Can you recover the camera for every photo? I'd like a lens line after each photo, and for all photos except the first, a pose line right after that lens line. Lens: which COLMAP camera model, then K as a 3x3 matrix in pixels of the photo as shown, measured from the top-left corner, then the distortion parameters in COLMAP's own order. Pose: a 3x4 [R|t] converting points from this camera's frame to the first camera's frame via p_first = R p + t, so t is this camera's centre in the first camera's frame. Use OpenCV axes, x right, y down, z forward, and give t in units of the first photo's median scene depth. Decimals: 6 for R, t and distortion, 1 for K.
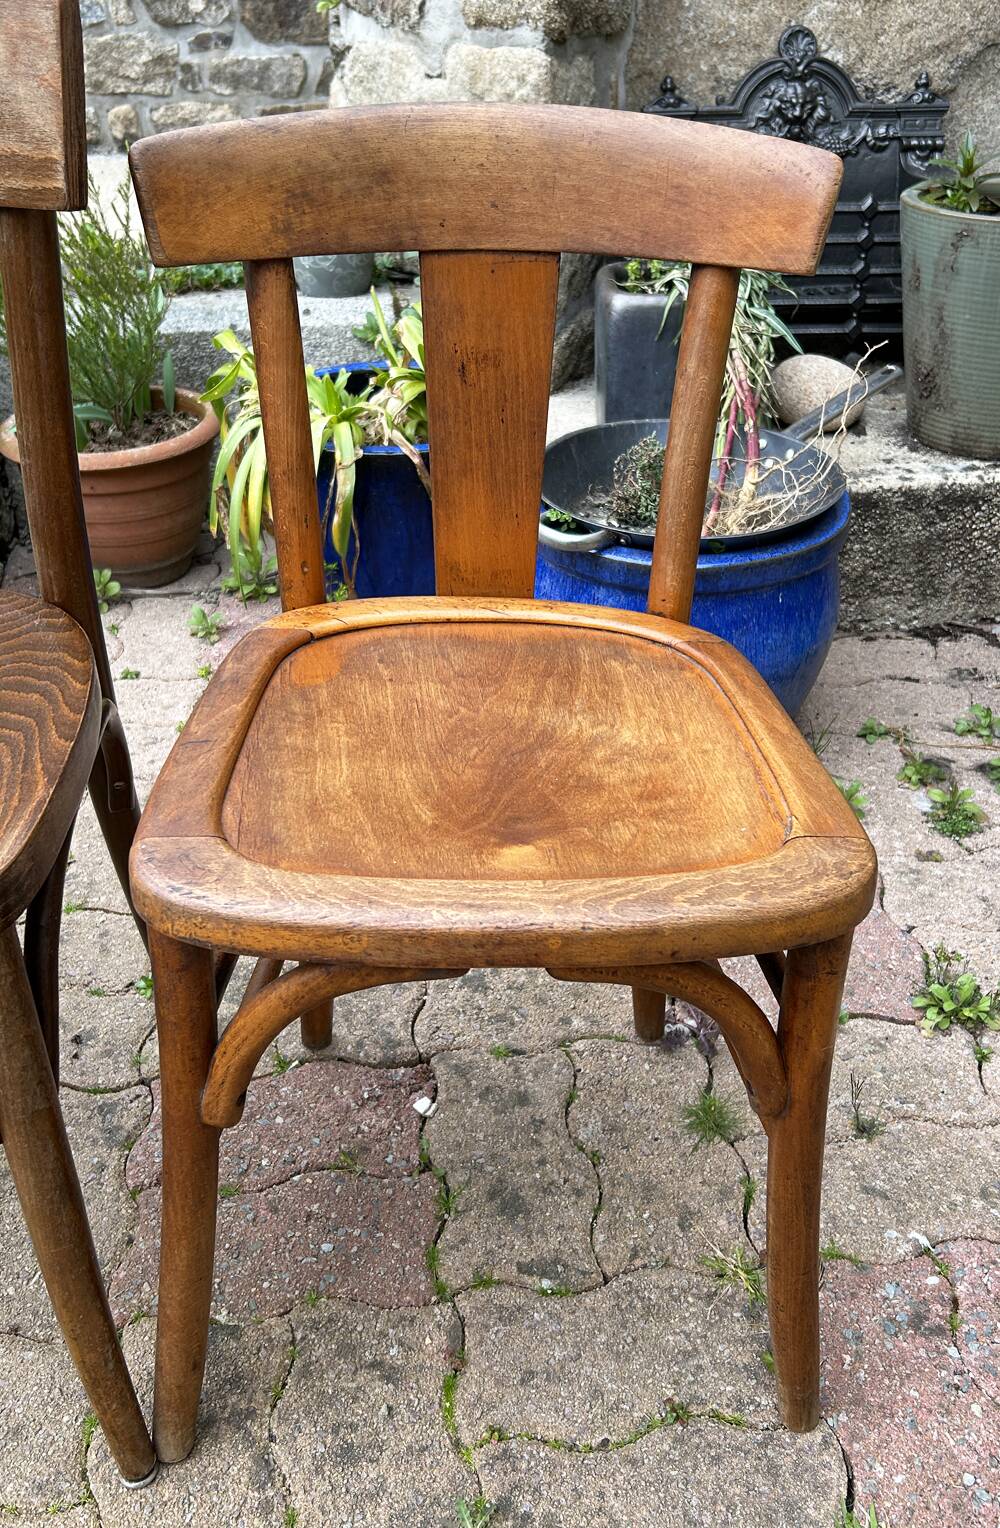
lens RADIAL K [[1435.6, 0, 526.8], [0, 1435.6, 747.8], [0, 0, 1]] dist [0.044399, -0.085339]
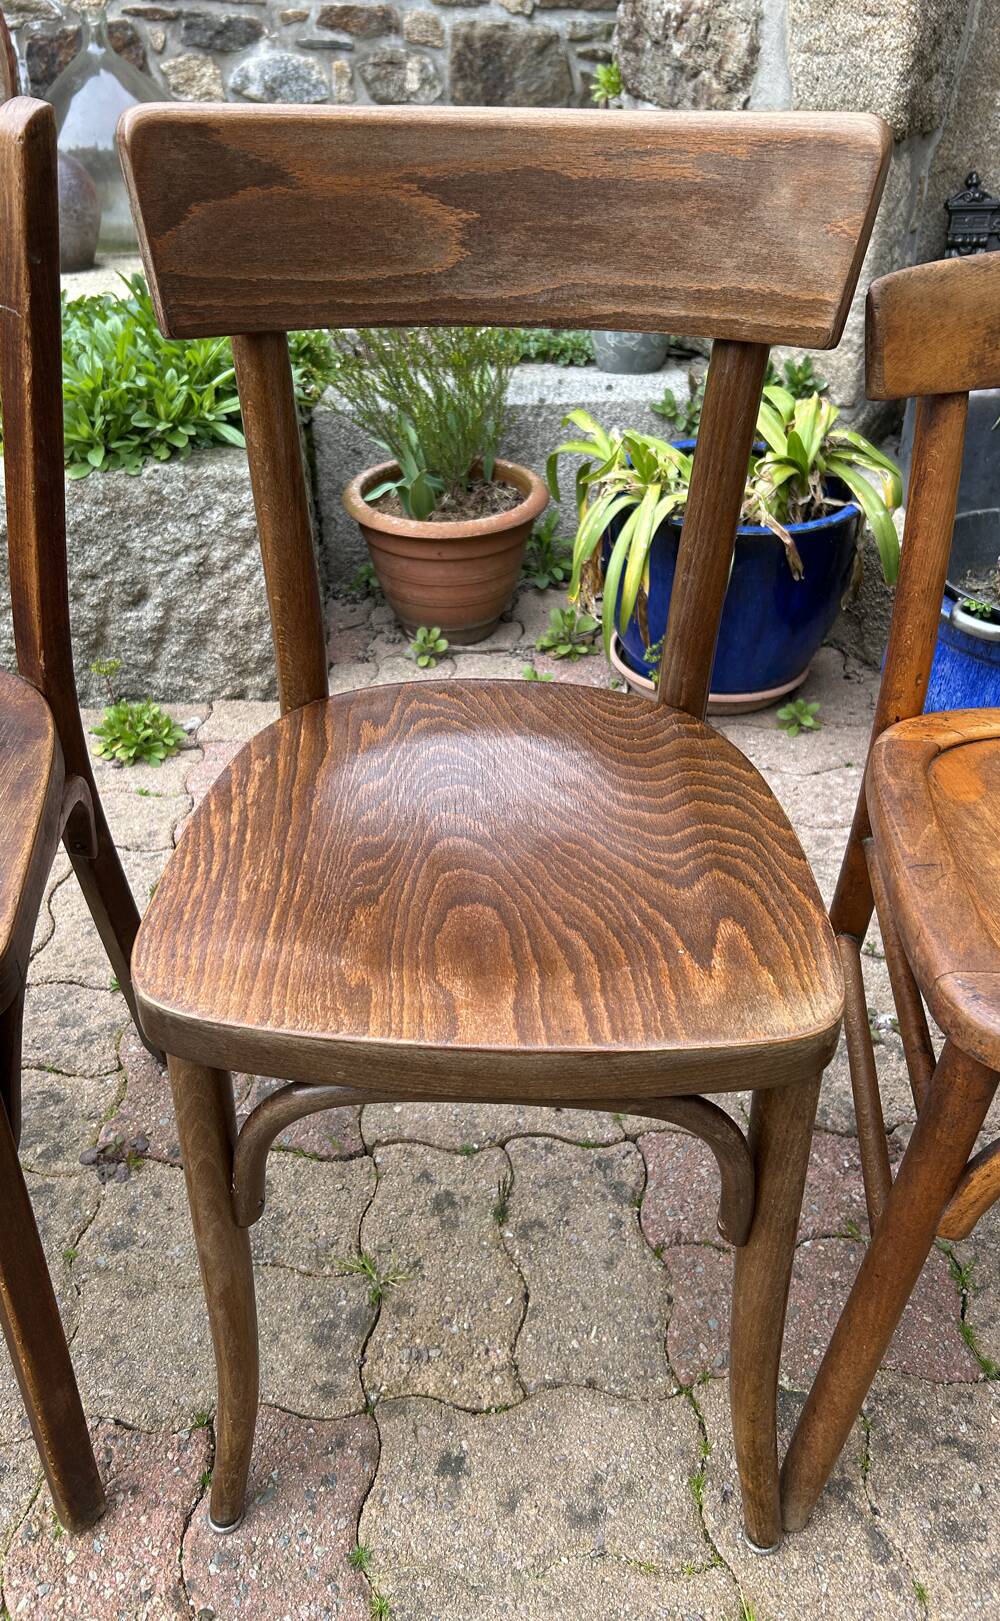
lens RADIAL K [[1313.1, 0, 465.5], [0, 1313.1, 774.6], [0, 0, 1]] dist [0.015577, -0.026666]
pose [[0.997993, 0.035792, -0.052247, -0.389667], [-0.034913, 0.999235, 0.017641, -0.056918], [0.052839, -0.015781, 0.998478, 0.029848]]
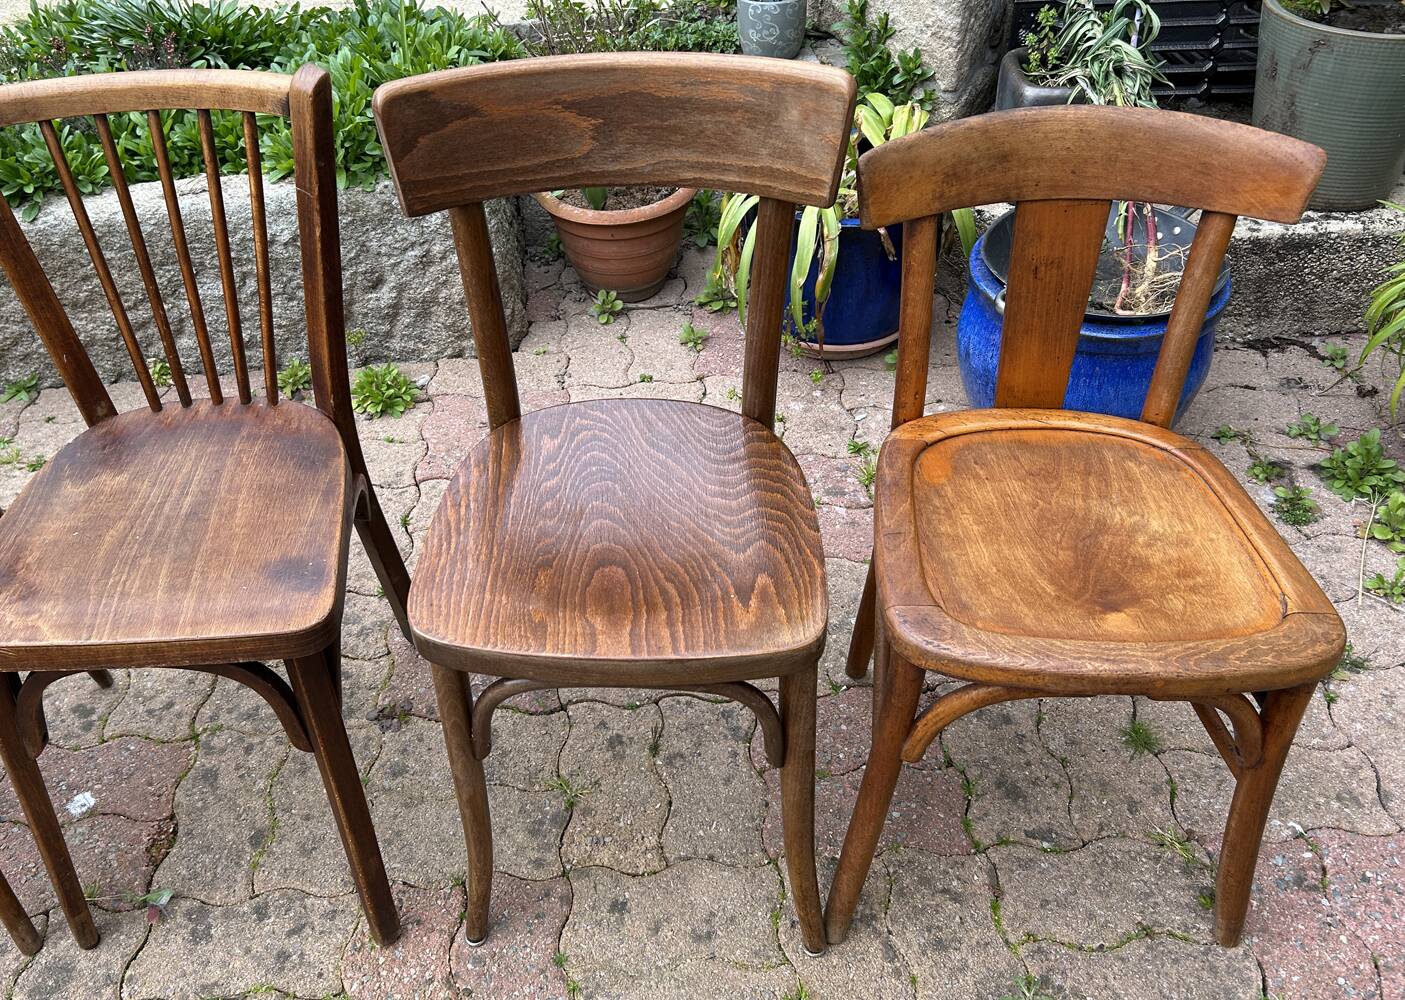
lens RADIAL K [[1281.2, 0, 601.8], [0, 1281.2, 465.8], [0, 0, 1]] dist [0.023526, -0.036067]
pose [[0.993801, 0.014491, -0.110225, -0.305775], [-0.000713, 0.992279, 0.124027, -0.200044], [0.111171, -0.123179, 0.986138, -0.359888]]
